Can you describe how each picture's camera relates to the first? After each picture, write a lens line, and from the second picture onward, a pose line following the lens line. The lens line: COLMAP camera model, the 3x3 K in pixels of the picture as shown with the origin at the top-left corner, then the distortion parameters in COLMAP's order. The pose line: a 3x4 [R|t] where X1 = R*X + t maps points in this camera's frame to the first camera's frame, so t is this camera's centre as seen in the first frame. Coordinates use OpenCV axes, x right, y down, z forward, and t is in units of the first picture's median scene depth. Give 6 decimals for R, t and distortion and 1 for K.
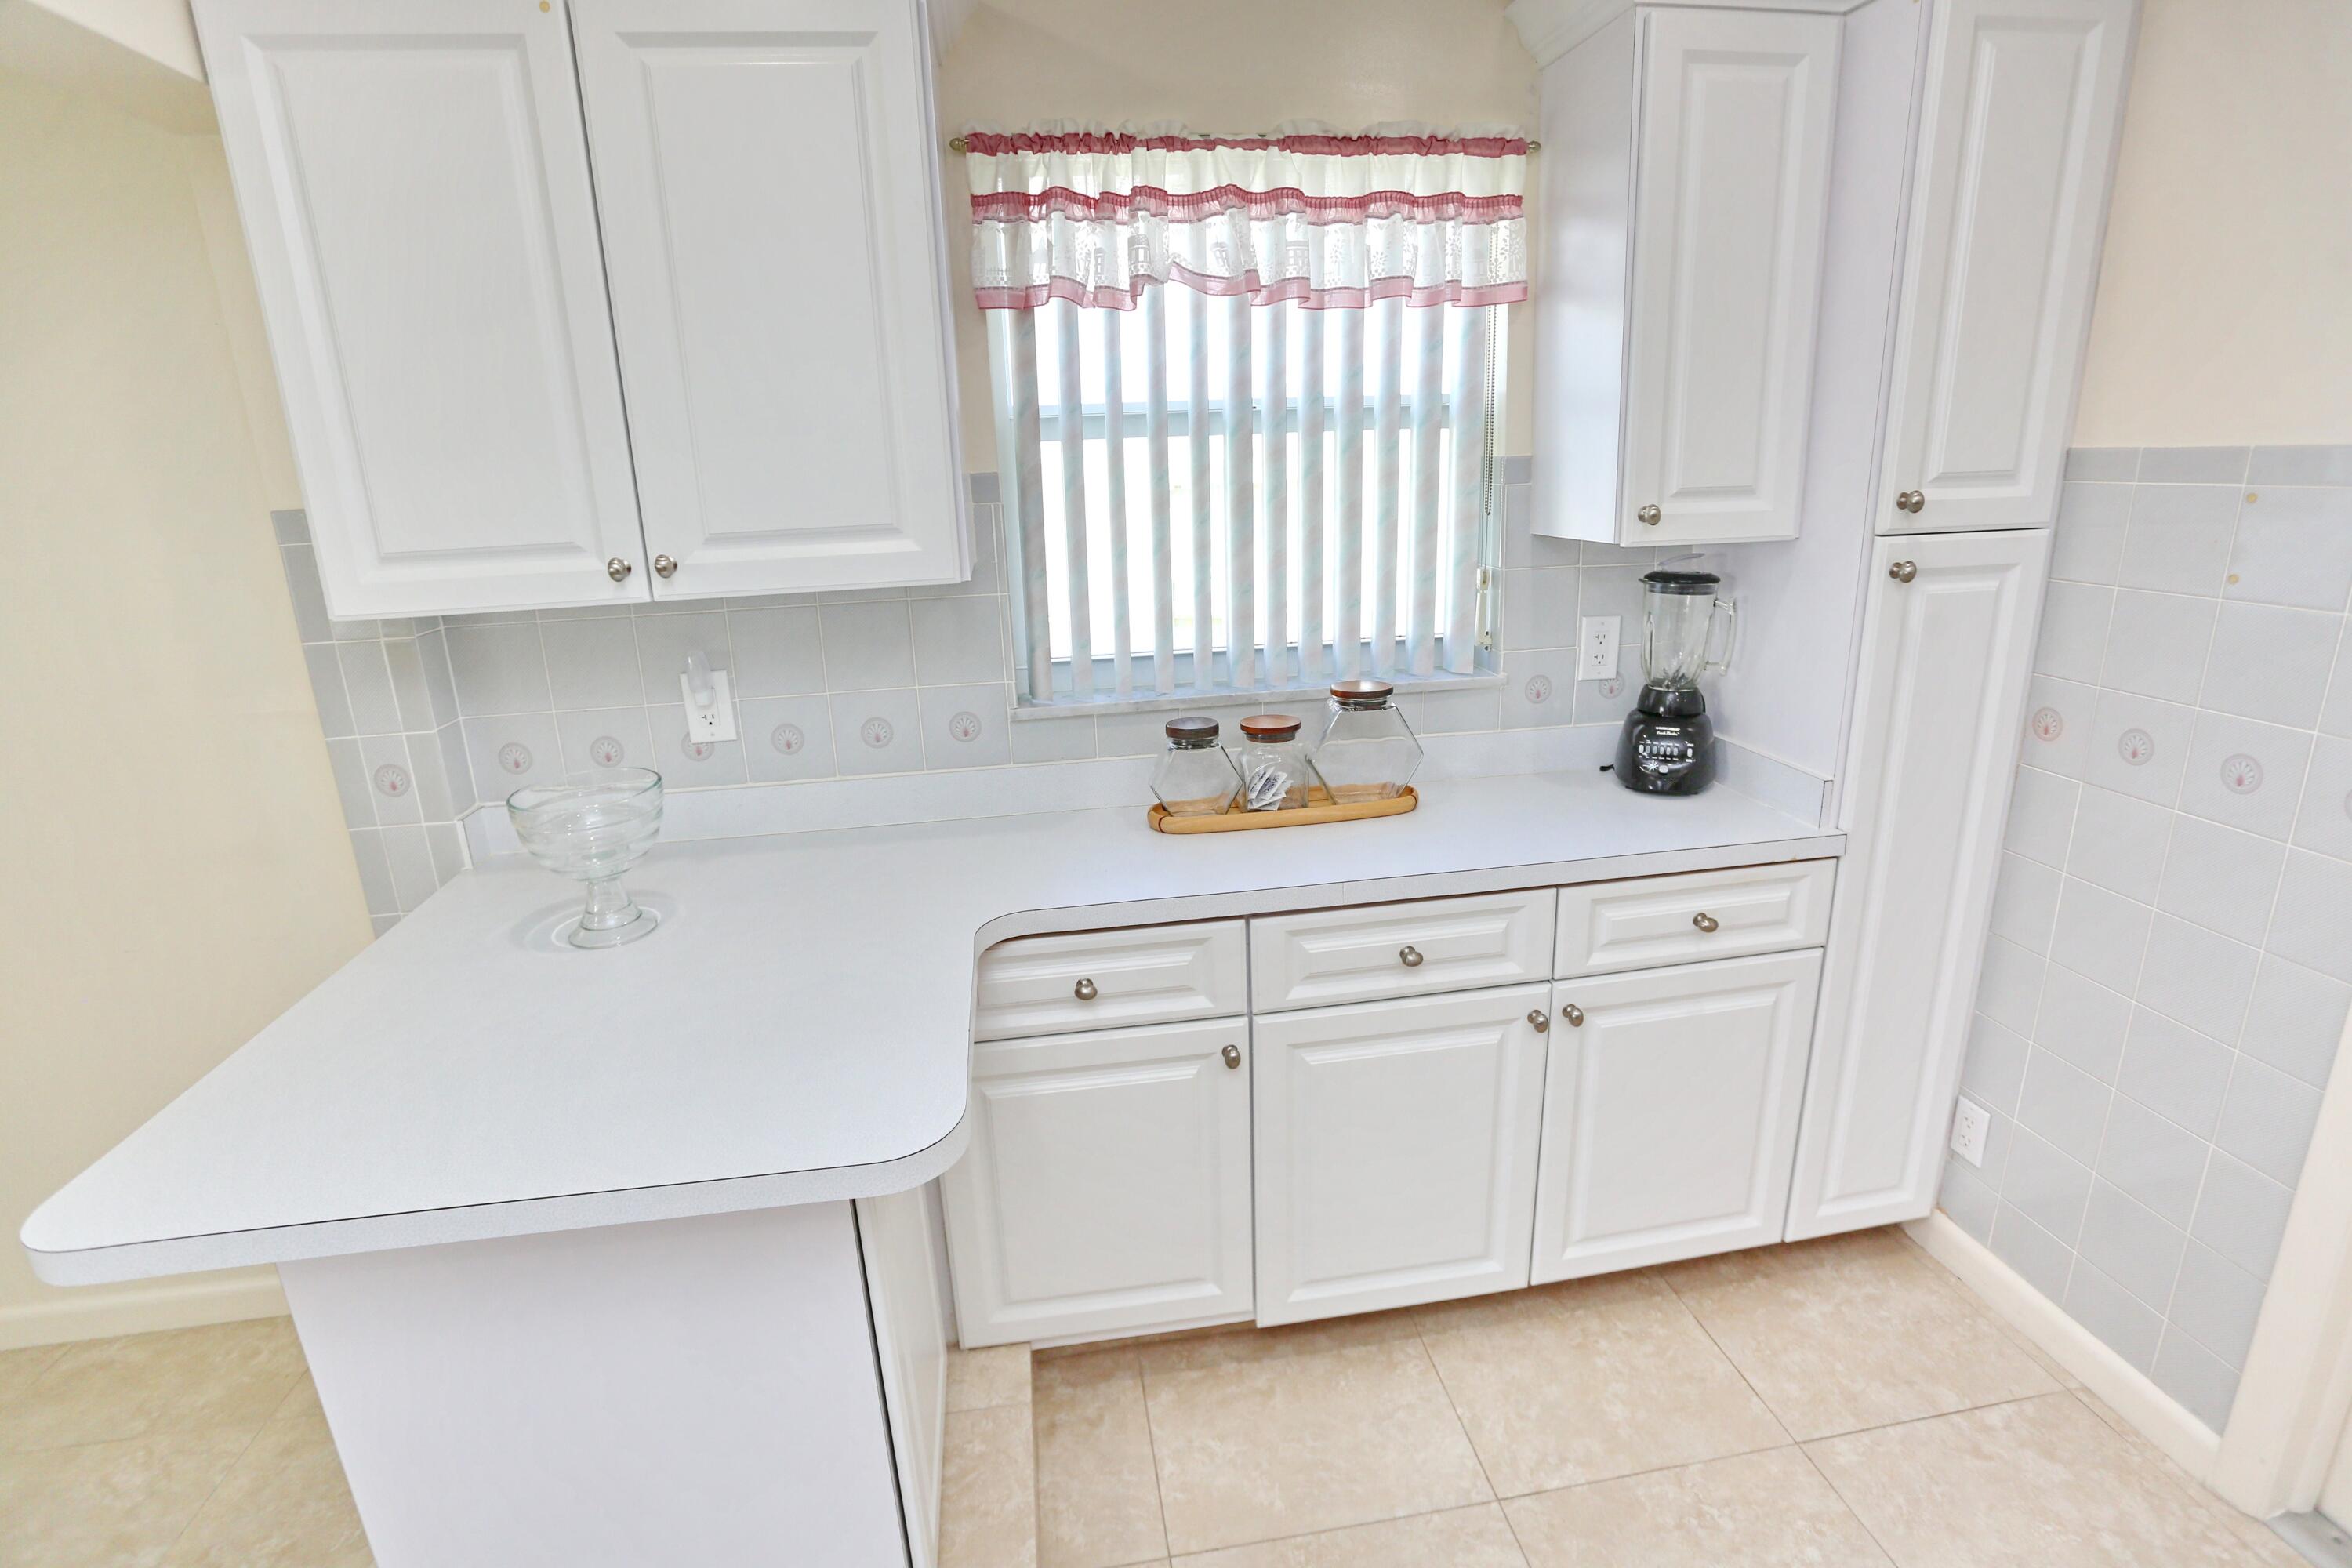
lens RADIAL K [[1134.4, 0, 1185.2], [0, 1134.4, 784.7], [0, 0, 1]] dist [-0.084107, 0.035647]
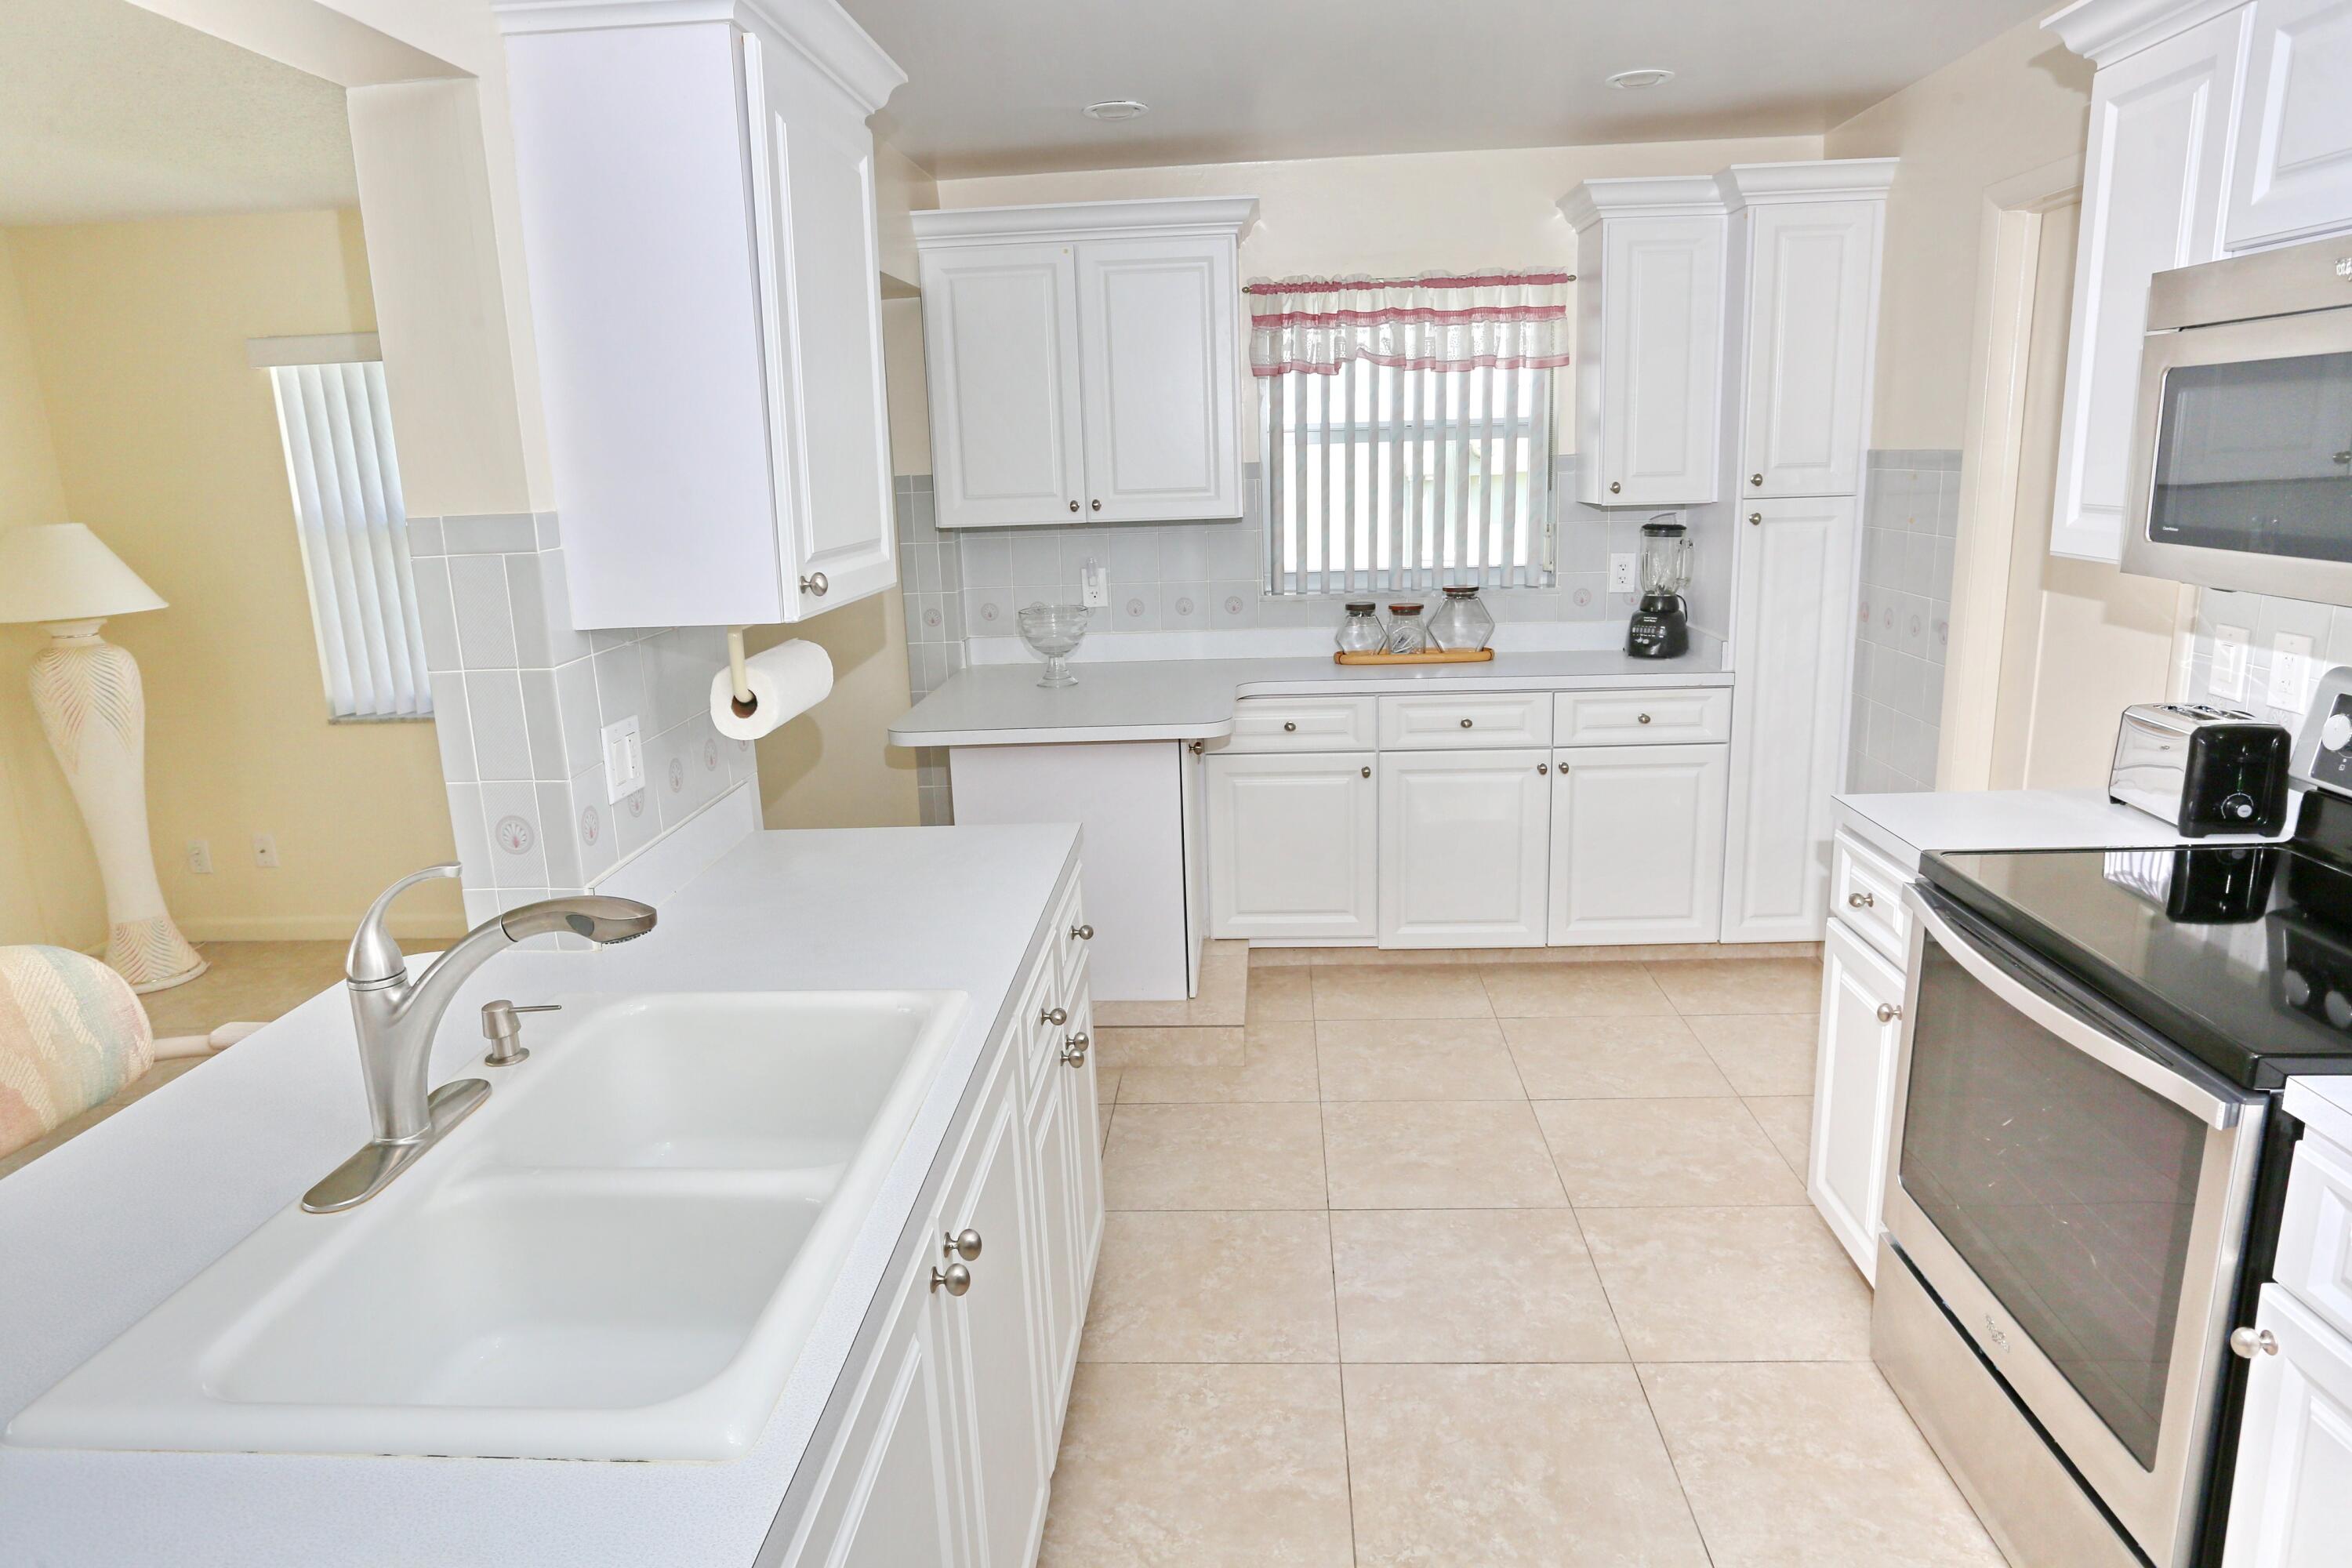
lens RADIAL K [[1392.2, 0, 1176.0], [0, 1392.2, 784.0], [0, 0, 1]] dist [-0.084102, 0.000334]
pose [[0.976964, 0.049984, -0.207470, 0.195212], [-0.059293, 0.997483, -0.038892, 0.340335], [0.205003, 0.050298, 0.977468, -1.207121]]
